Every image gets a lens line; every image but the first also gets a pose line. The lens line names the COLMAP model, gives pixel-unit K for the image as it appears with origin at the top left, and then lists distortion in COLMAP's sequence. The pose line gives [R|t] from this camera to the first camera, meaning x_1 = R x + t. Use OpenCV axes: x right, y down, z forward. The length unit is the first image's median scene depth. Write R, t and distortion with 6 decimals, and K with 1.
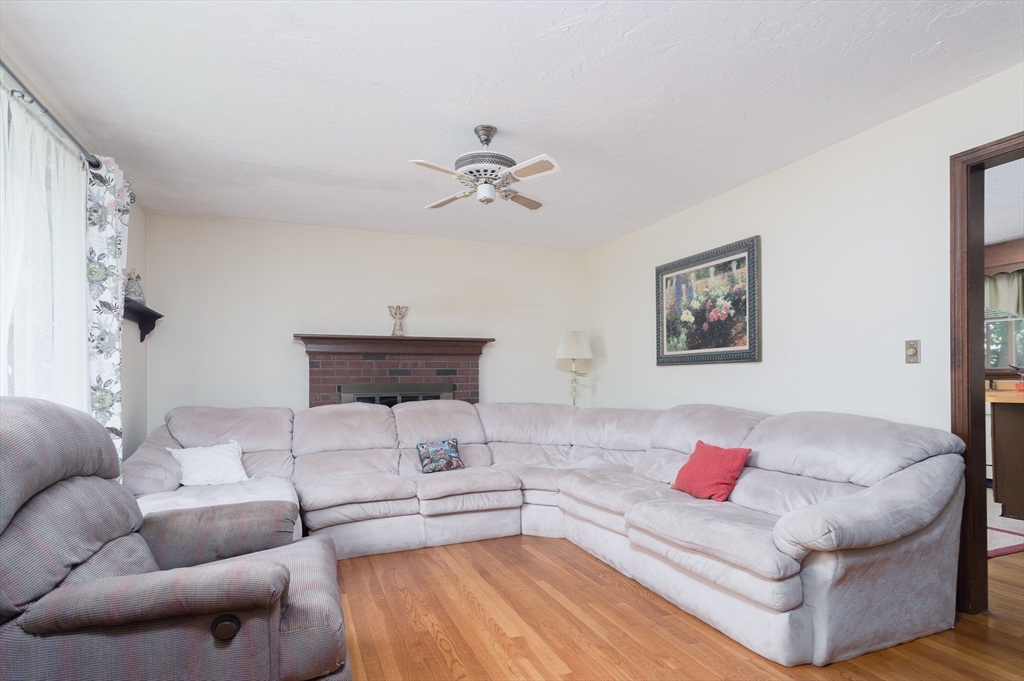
lens RADIAL K [[540.4, 0, 512.3], [0, 540.4, 375.6], [0, 0, 1]] dist [-0.000704, -0.000223]
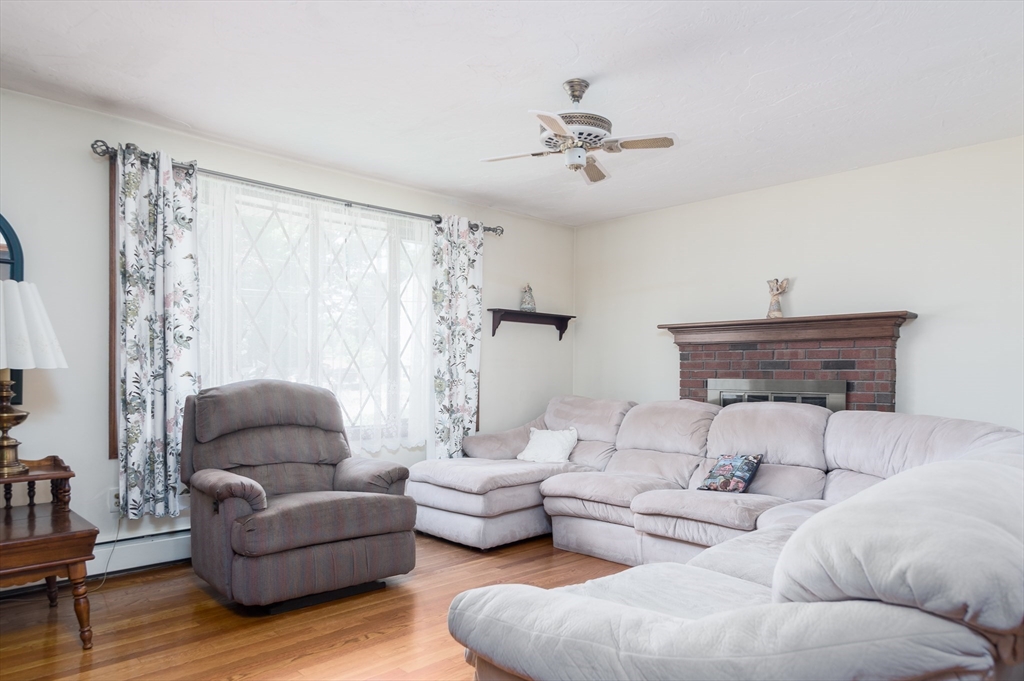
lens RADIAL K [[650.9, 0, 512.3], [0, 650.9, 376.7], [0, 0, 1]] dist [0.000598, -0.000223]
pose [[0.387836, 0.017508, -0.921562, 0.585580], [-0.001733, 0.999832, 0.018266, -0.006579], [0.921727, -0.005487, 0.387801, 0.331539]]
